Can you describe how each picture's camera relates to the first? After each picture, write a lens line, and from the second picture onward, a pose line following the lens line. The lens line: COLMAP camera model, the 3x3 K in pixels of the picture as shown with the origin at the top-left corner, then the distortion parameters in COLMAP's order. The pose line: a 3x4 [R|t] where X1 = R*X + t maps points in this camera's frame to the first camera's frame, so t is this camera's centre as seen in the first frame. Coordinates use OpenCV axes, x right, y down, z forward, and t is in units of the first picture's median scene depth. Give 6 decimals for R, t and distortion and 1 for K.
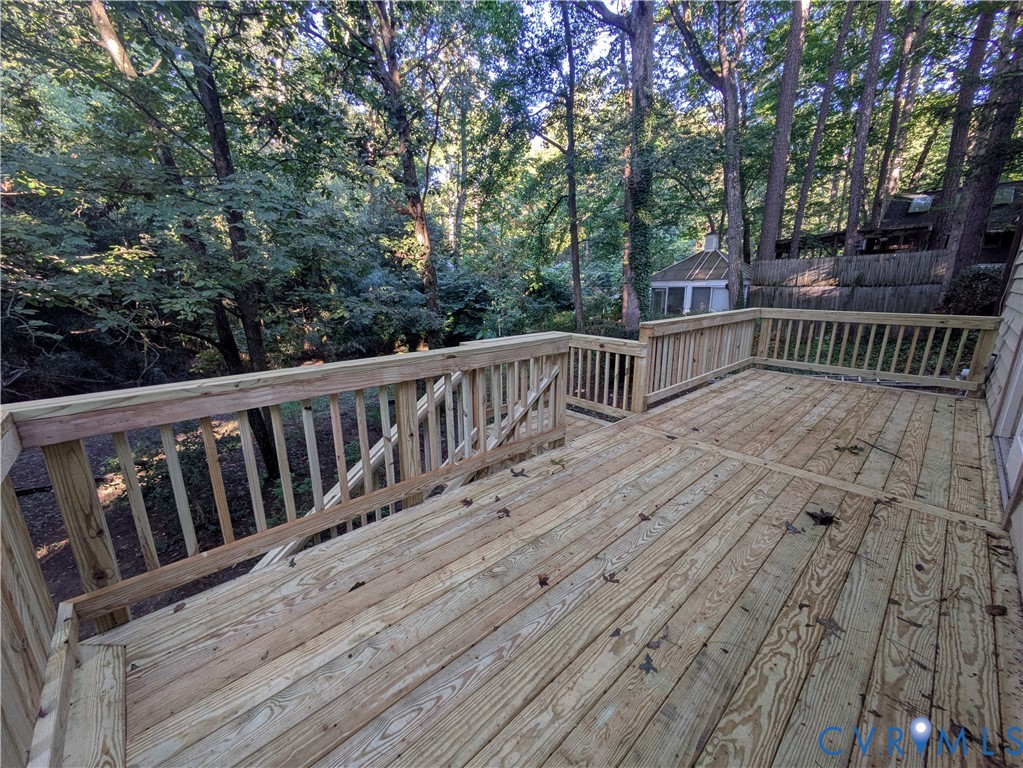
lens RADIAL K [[404.8, 0, 509.9], [0, 404.8, 384.0], [0, 0, 1]] dist [0.002739, -0.000086]
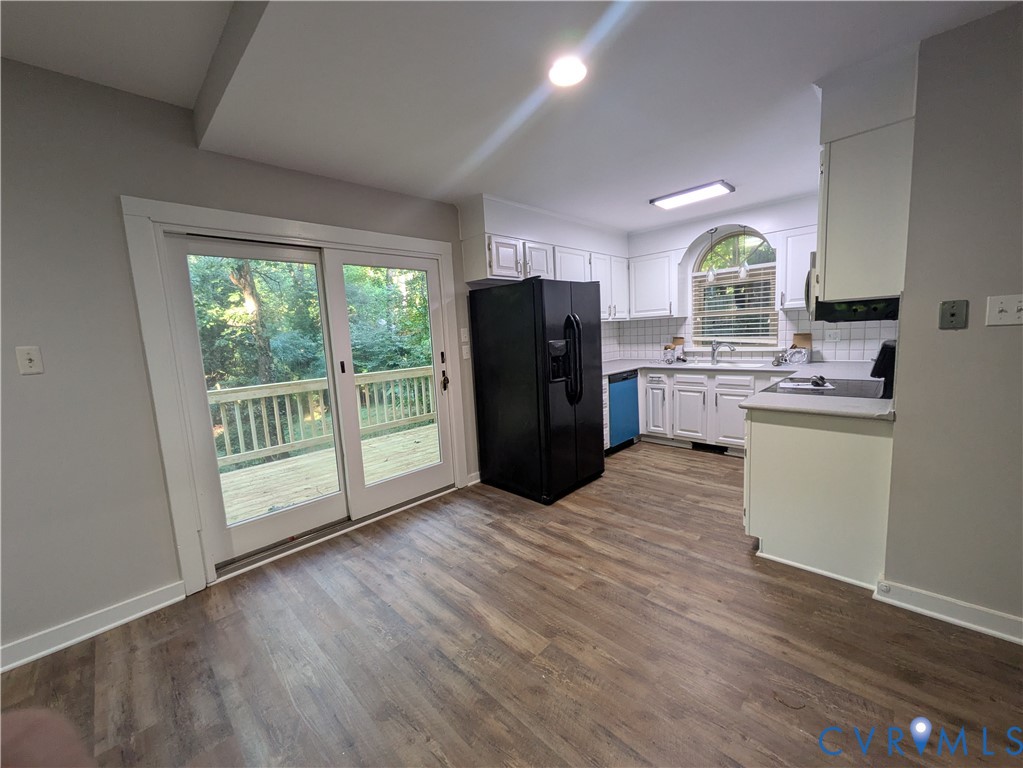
lens RADIAL K [[404.8, 0, 512.9], [0, 404.8, 382.6], [0, 0, 1]] dist [0.002739, -0.000086]
pose [[0.997689, -0.052716, 0.042863, 1.381134], [0.057642, 0.990697, -0.123276, 0.001713], [-0.035966, 0.125461, 0.991446, -0.104524]]
